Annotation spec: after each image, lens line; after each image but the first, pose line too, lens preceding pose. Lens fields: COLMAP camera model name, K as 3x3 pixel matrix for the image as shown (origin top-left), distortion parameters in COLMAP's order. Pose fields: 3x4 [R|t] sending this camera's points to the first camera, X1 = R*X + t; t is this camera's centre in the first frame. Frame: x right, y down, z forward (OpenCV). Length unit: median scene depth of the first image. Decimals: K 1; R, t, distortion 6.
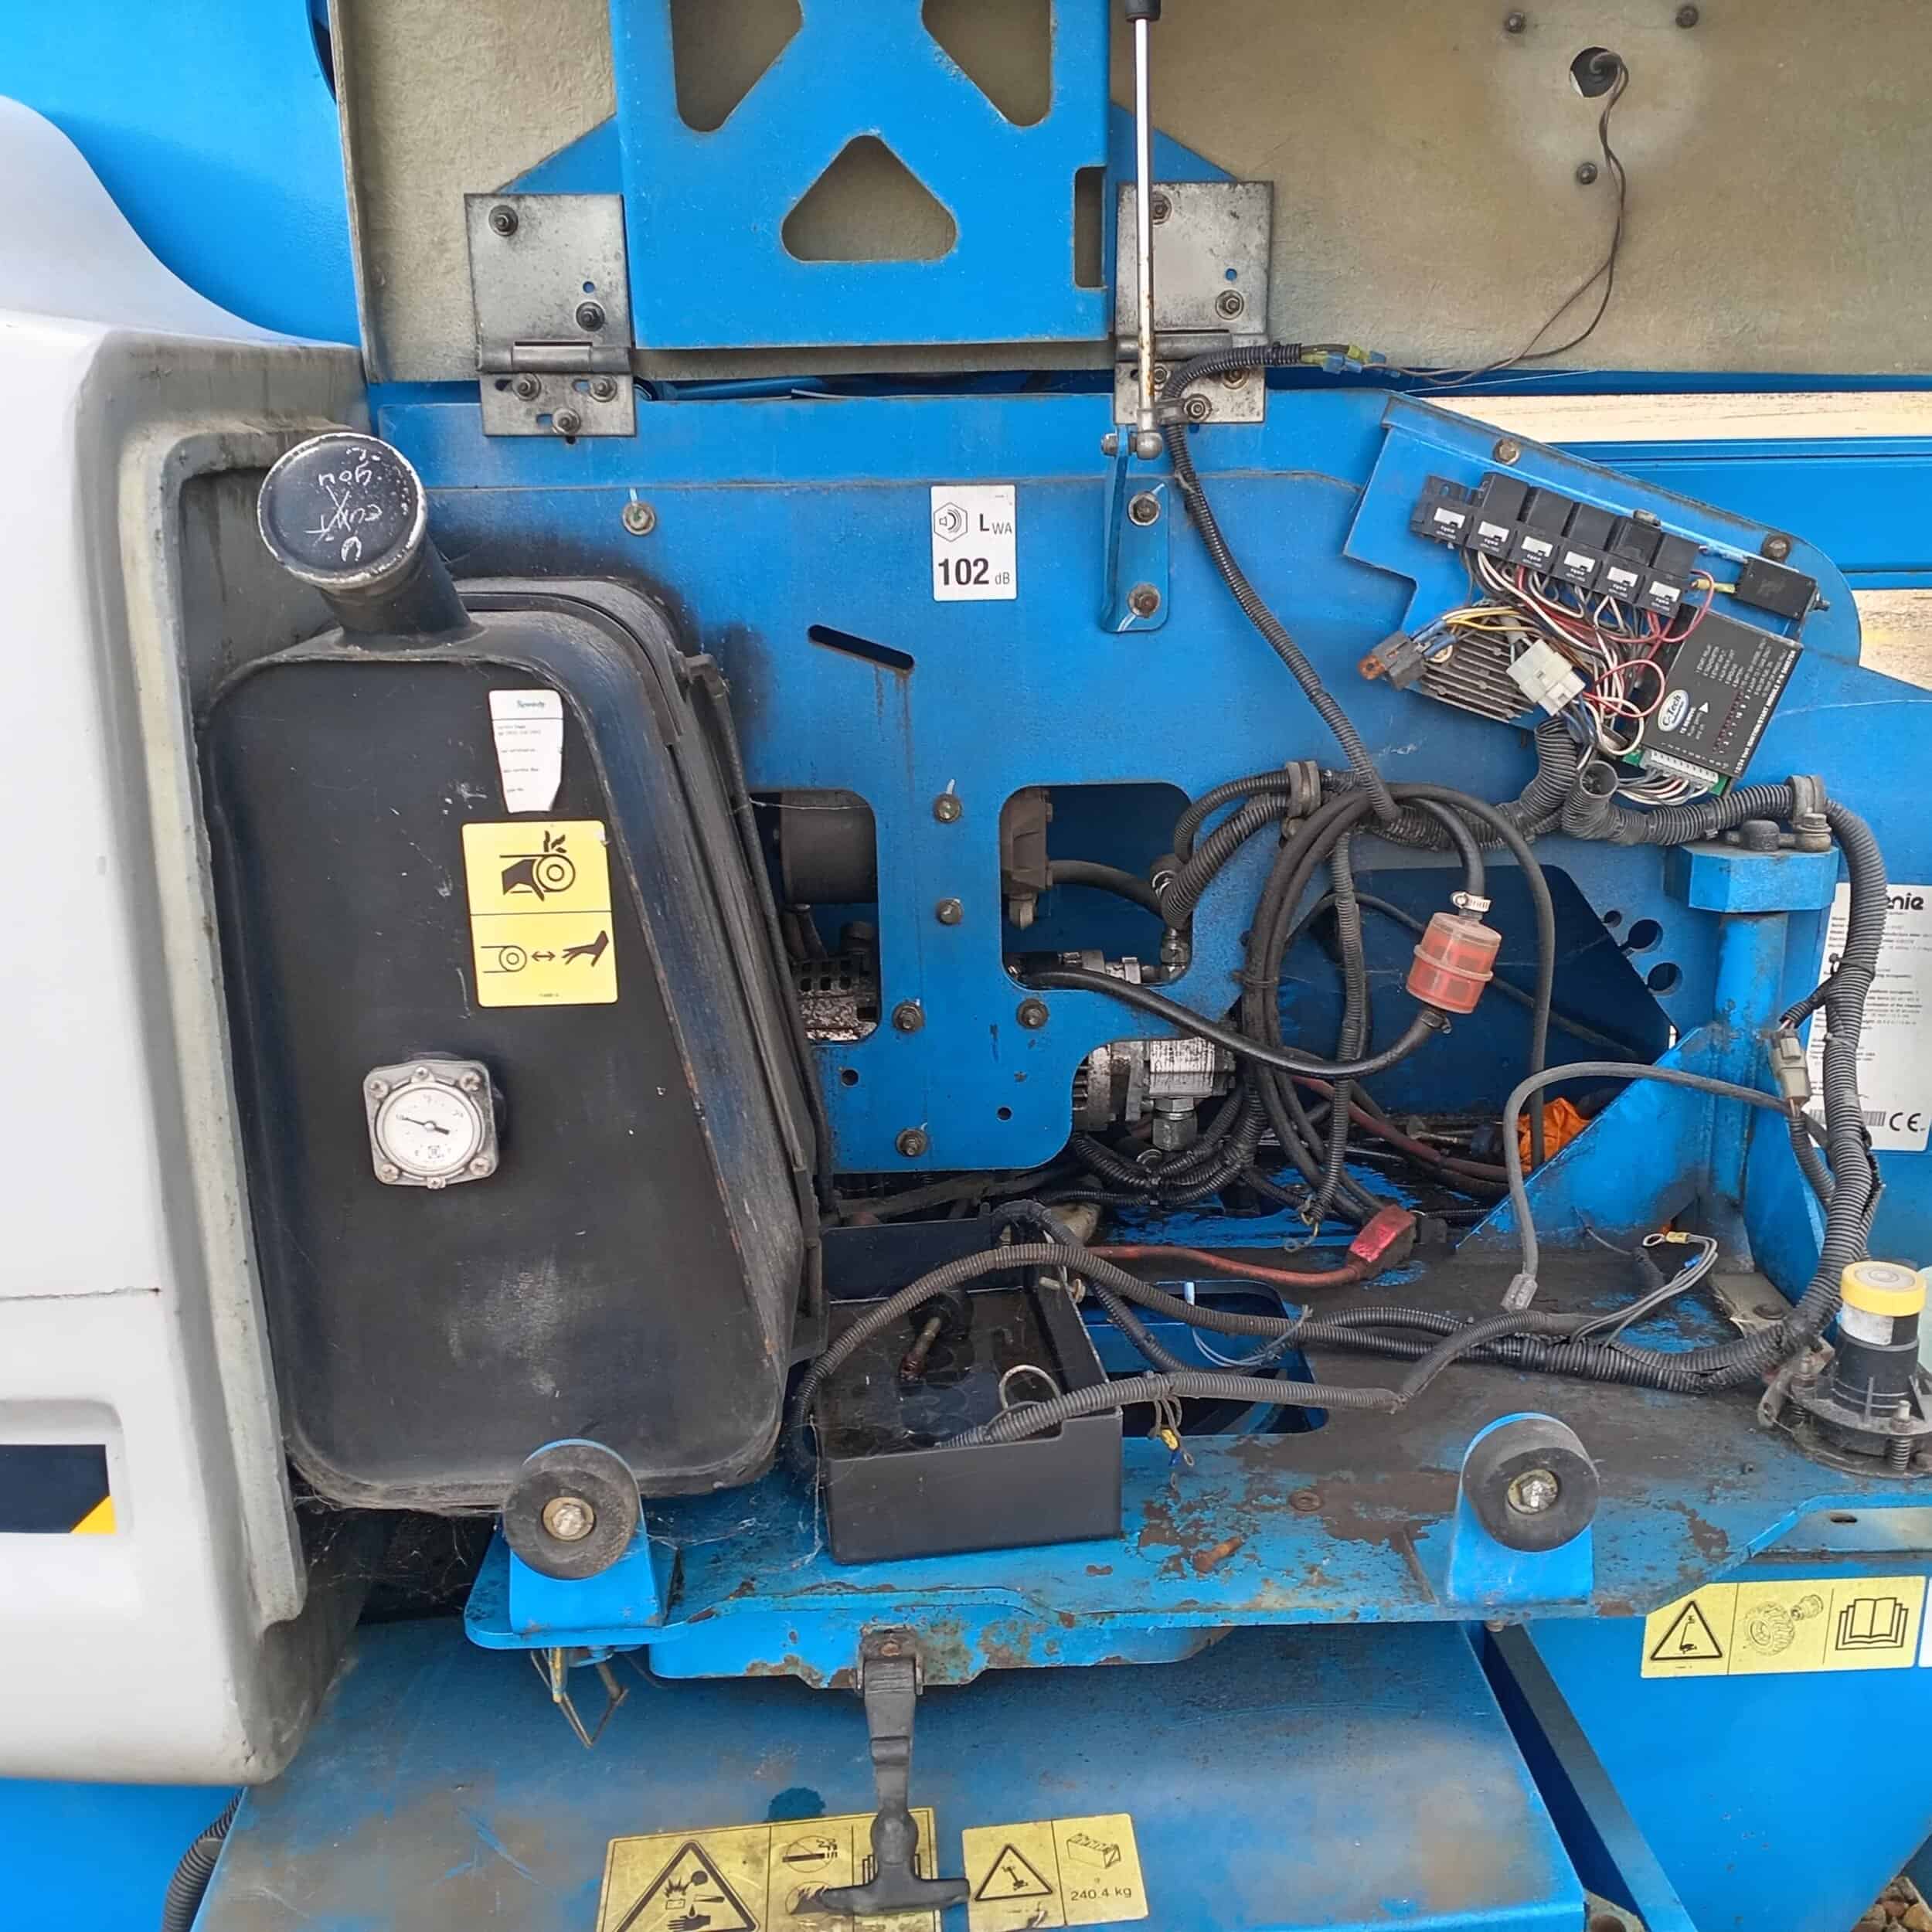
lens RADIAL K [[2014.6, 0, 973.5], [0, 2014.6, 964.6], [0, 0, 1]] dist [0.160868, -0.367950]
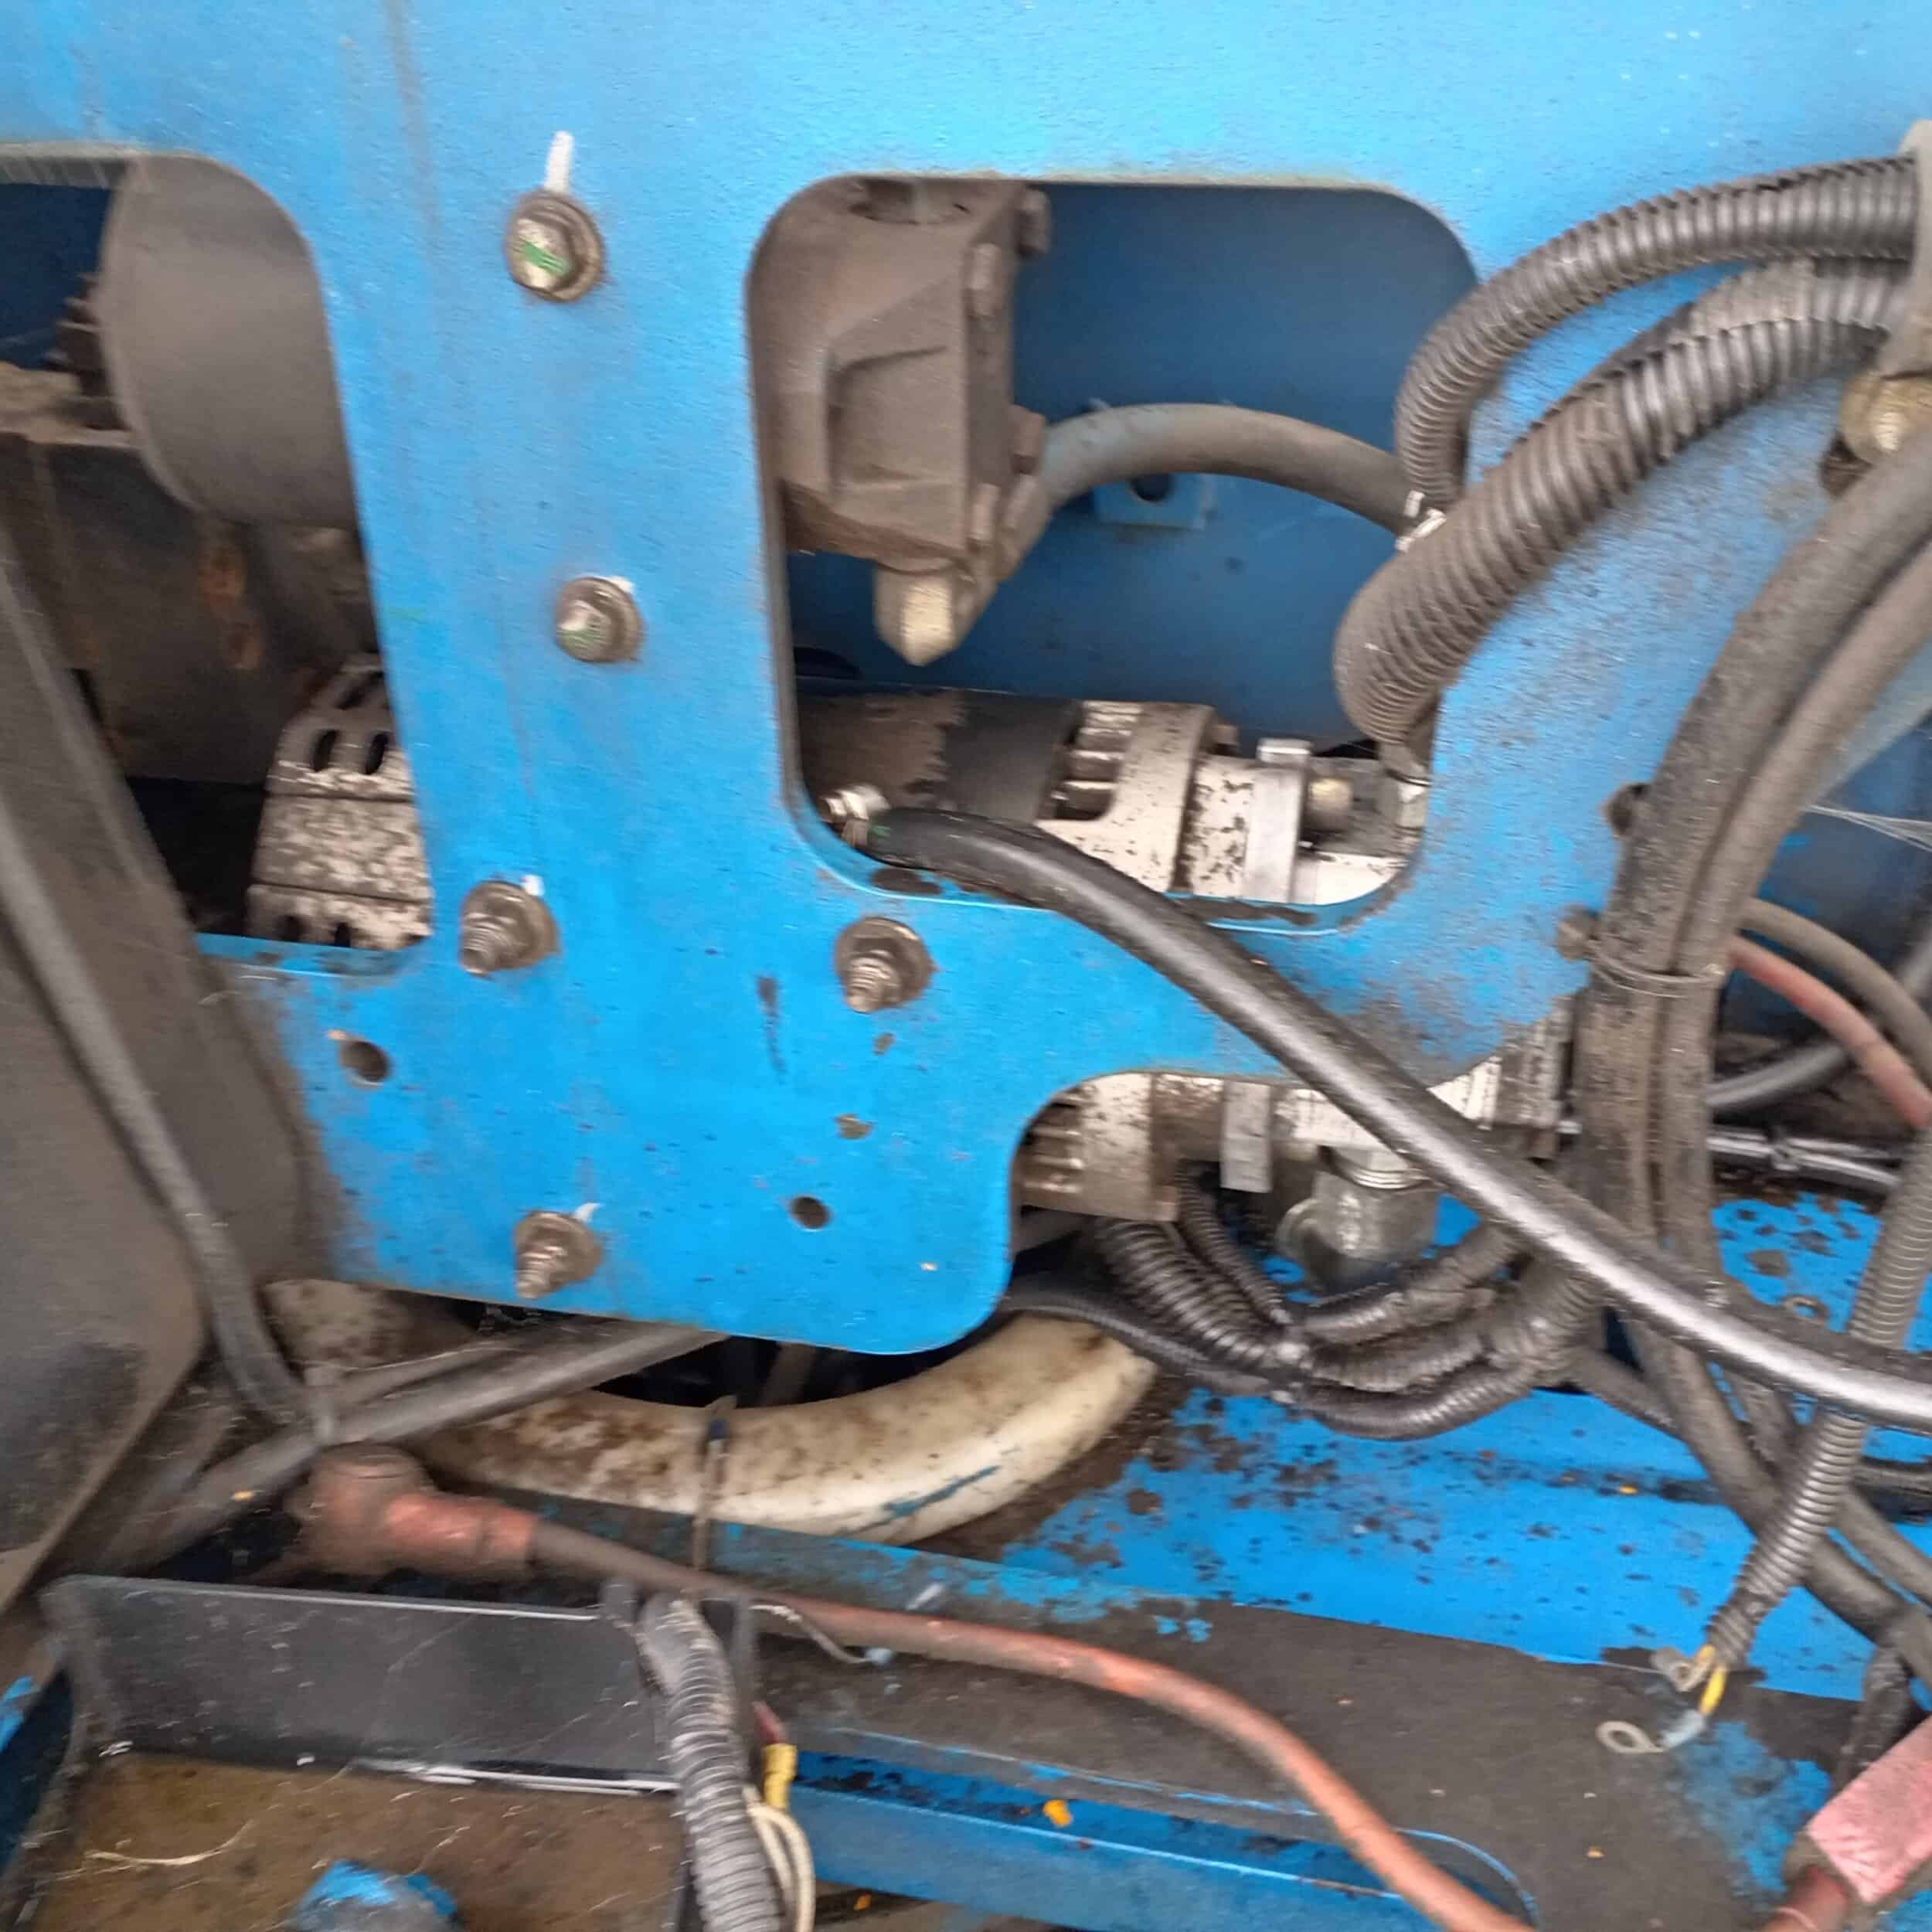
lens RADIAL K [[2014.6, 0, 973.5], [0, 2014.6, 964.6], [0, 0, 1]] dist [0.160868, -0.367950]
pose [[0.970811, 0.128653, -0.202419, 0.106977], [-0.066010, 0.954689, 0.290191, -0.067294], [0.230582, -0.268359, 0.935316, 0.712444]]
